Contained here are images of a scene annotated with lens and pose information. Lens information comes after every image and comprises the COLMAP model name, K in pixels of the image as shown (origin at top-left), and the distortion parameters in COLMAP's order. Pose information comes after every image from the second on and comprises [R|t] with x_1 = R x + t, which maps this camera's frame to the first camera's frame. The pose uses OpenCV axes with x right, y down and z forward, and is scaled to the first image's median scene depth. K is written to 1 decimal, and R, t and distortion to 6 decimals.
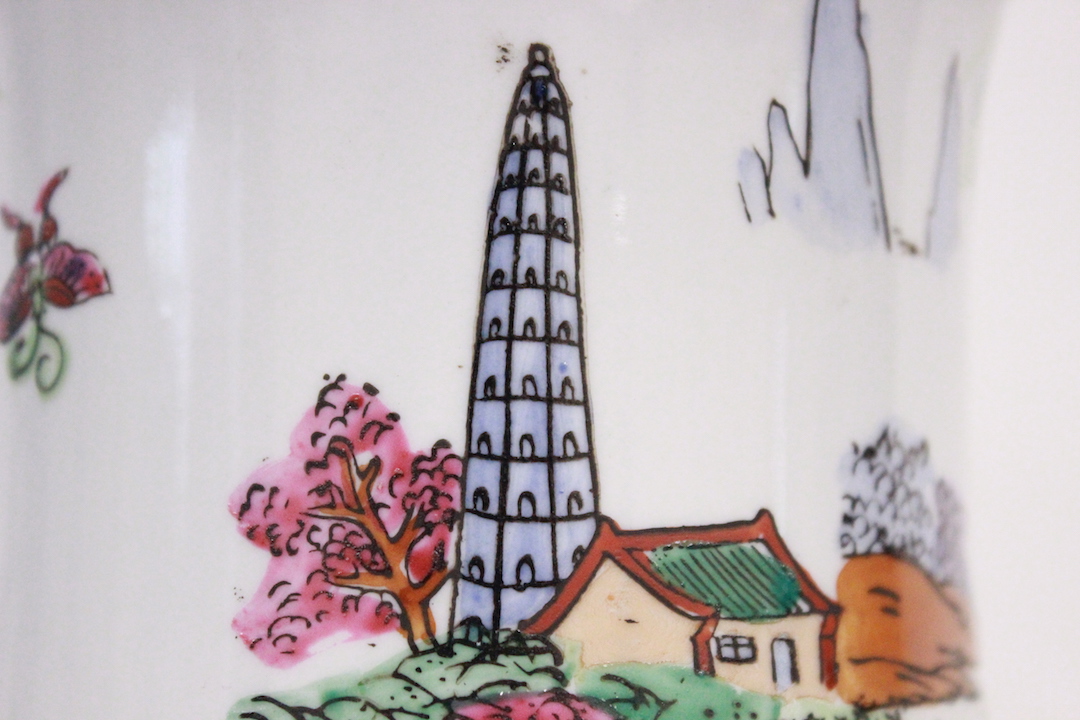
lens RADIAL K [[2484.3, 0, 540.0], [0, 2484.3, 360.0], [0, 0, 1]] dist [0.026561, 0.059167]
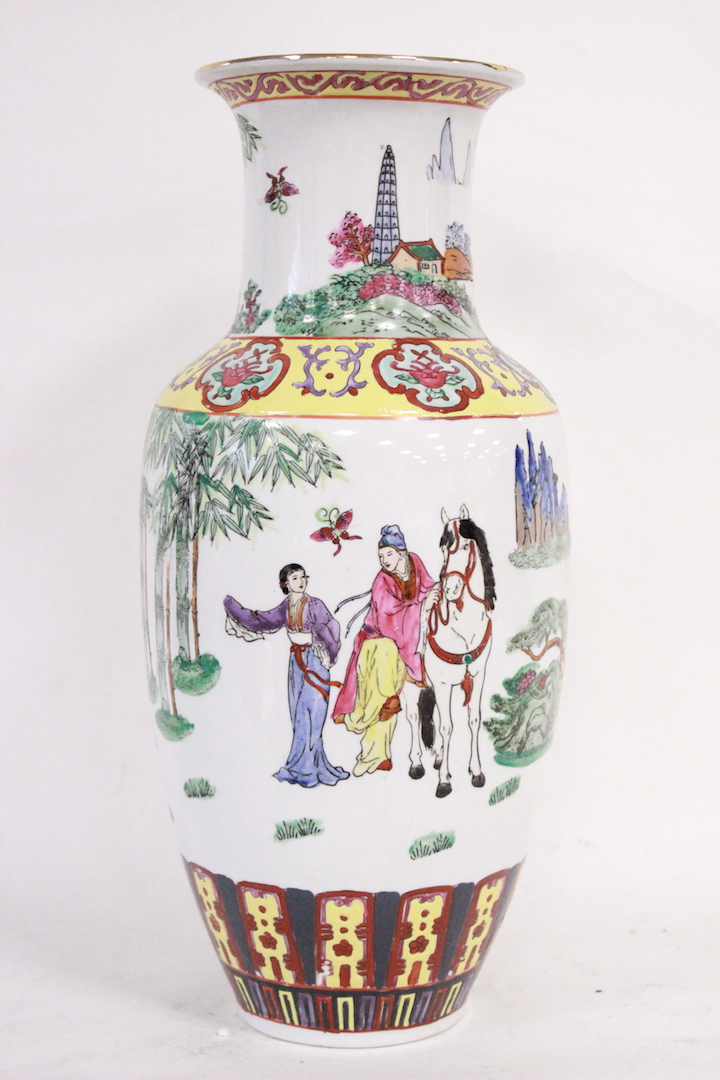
lens RADIAL K [[2498.8, 0, 360.0], [0, 2498.8, 540.0], [0, 0, 1]] dist [0.216337, 0.086570]
pose [[0.992778, -0.011308, 0.119434, -0.681971], [-0.007895, 0.987232, 0.159093, -0.147121], [-0.119708, -0.158886, 0.980013, -4.154850]]
